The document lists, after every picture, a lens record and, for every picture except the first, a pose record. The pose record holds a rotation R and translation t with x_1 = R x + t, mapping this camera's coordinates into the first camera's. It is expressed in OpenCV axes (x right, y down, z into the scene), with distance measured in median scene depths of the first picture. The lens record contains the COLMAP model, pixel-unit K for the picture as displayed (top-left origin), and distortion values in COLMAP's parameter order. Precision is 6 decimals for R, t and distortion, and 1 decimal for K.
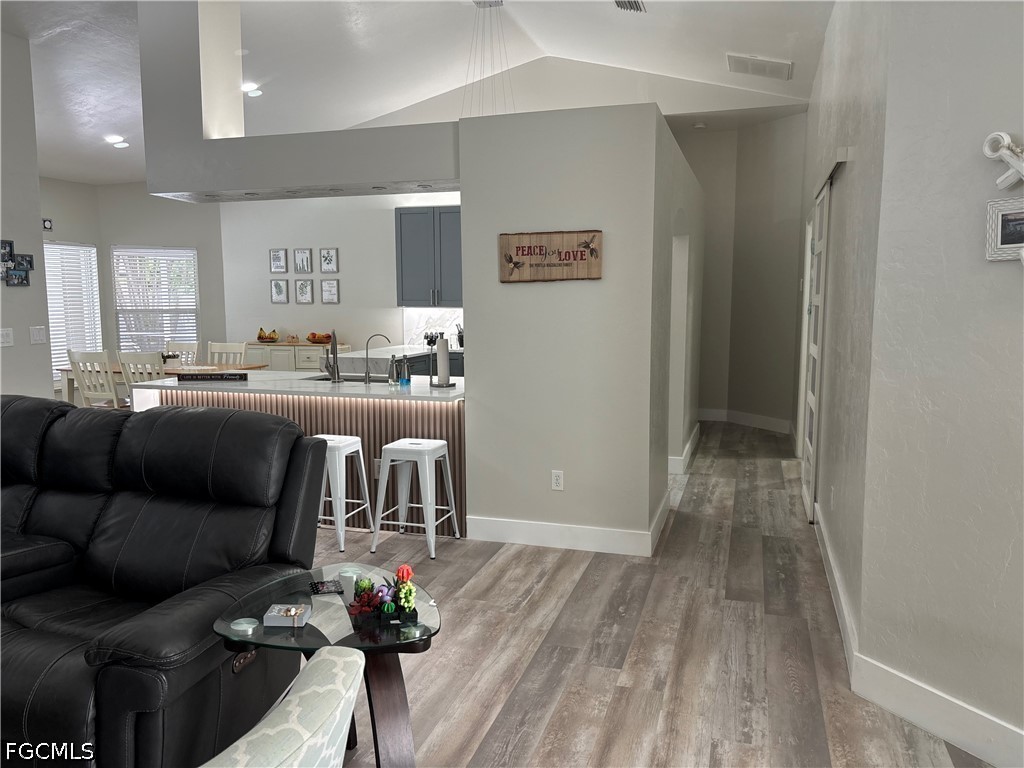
lens RADIAL K [[771.7, 0, 518.3], [0, 771.7, 393.1], [0, 0, 1]] dist [0.056498, -0.069392]
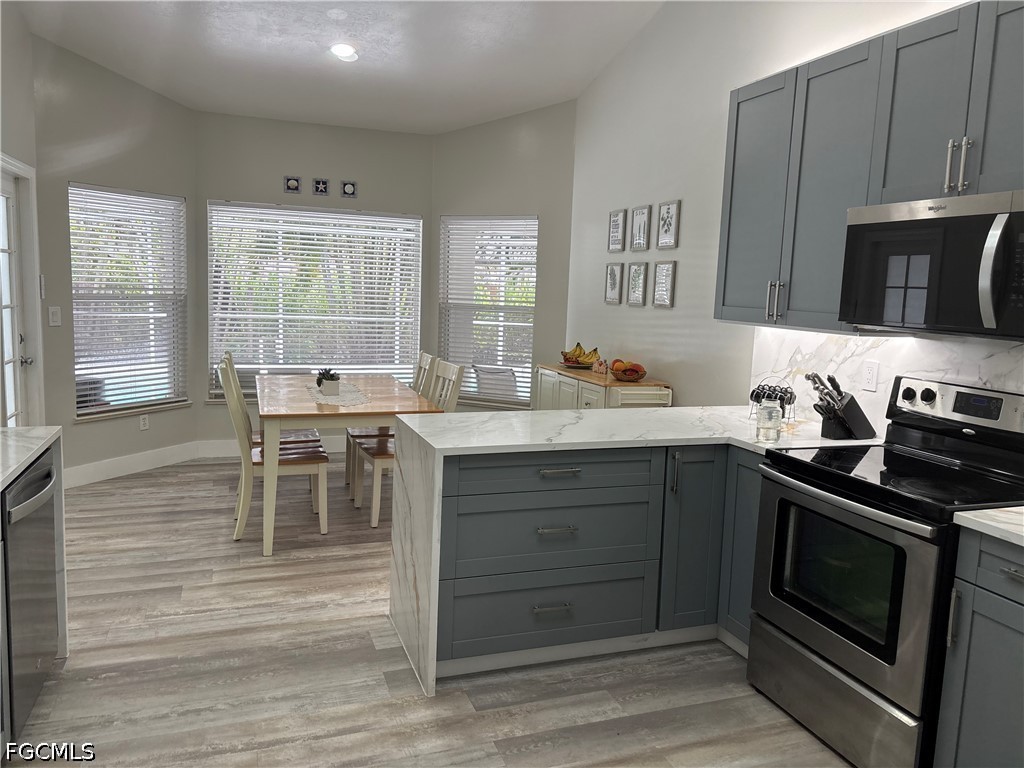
lens RADIAL K [[771.7, 0, 512.7], [0, 771.7, 391.0], [0, 0, 1]] dist [0.056498, -0.069392]
pose [[0.604577, 0.132743, -0.785409, 0.121737], [-0.135262, 0.988805, 0.063000, -0.081378], [0.784979, 0.068148, 0.615763, 0.618195]]
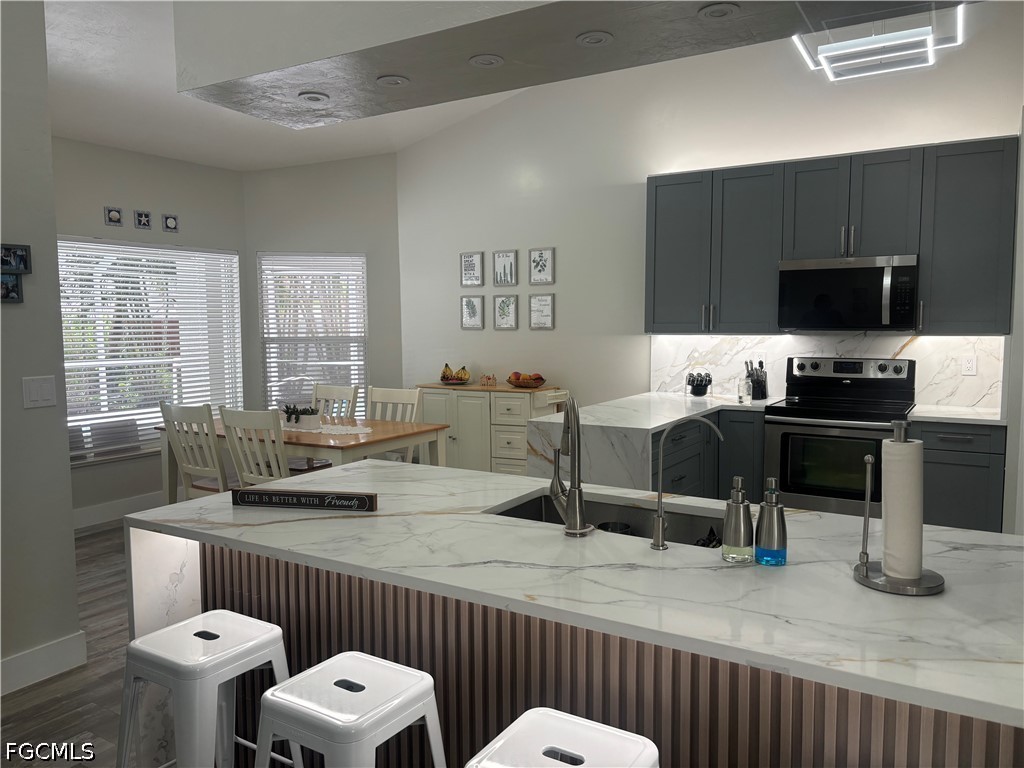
lens RADIAL K [[771.7, 0, 530.4], [0, 771.7, 392.3], [0, 0, 1]] dist [0.056498, -0.069392]
pose [[0.972121, 0.017152, -0.233850, -0.095000], [-0.024072, 0.999352, -0.026769, -0.042802], [0.233239, 0.031651, 0.971904, 0.347578]]
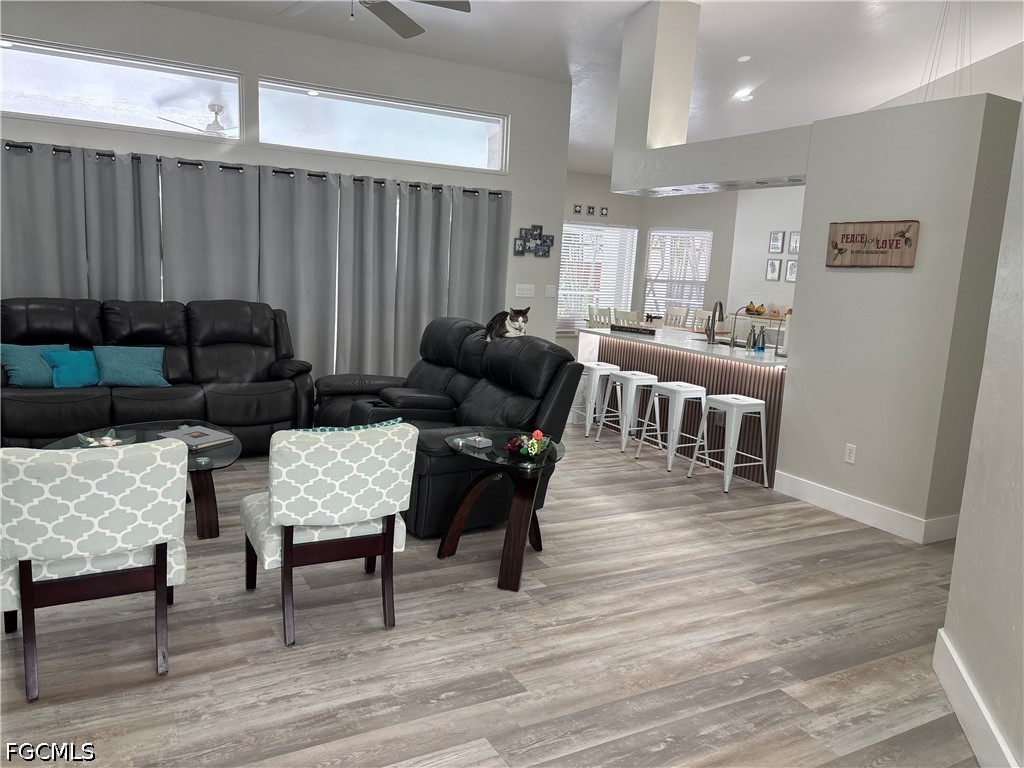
lens RADIAL K [[771.7, 0, 509.6], [0, 771.7, 397.5], [0, 0, 1]] dist [0.056498, -0.069392]
pose [[0.712615, 0.161366, -0.682746, 0.220914], [-0.139411, 0.986351, 0.087614, 0.003778], [0.687565, 0.032747, 0.725384, -0.058168]]
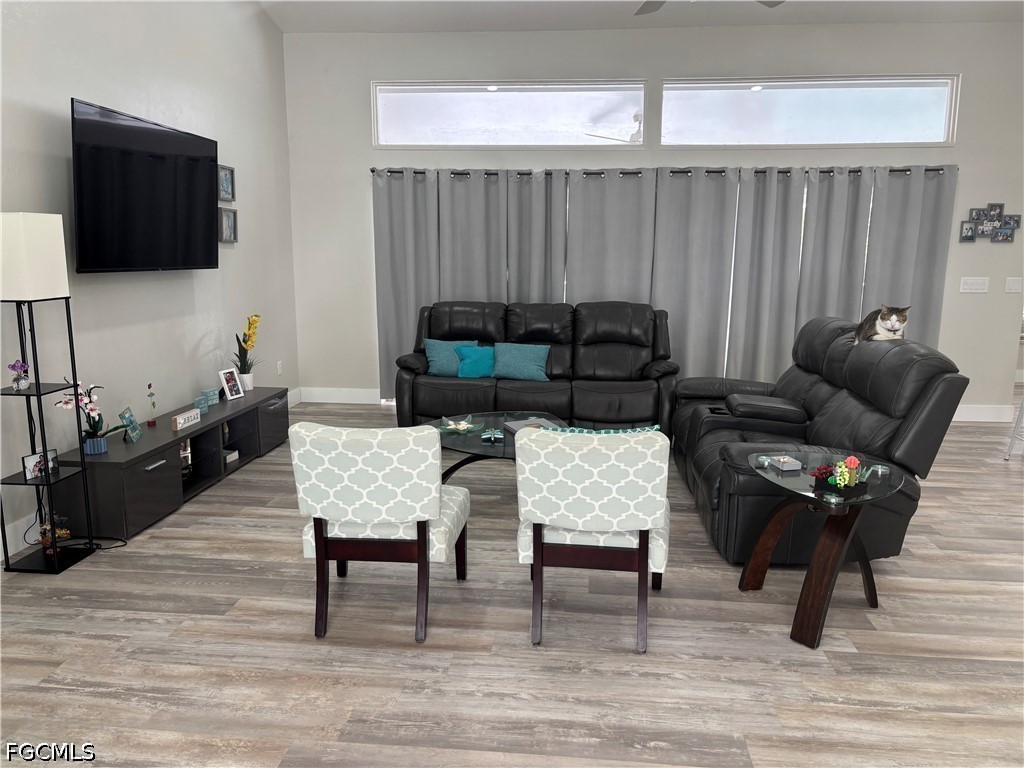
lens RADIAL K [[771.7, 0, 506.8], [0, 771.7, 386.5], [0, 0, 1]] dist [0.056498, -0.069392]
pose [[0.191424, 0.175828, -0.965630, 0.240973], [-0.127868, 0.979906, 0.153079, -0.005772], [0.973143, 0.094170, 0.210060, 0.030250]]
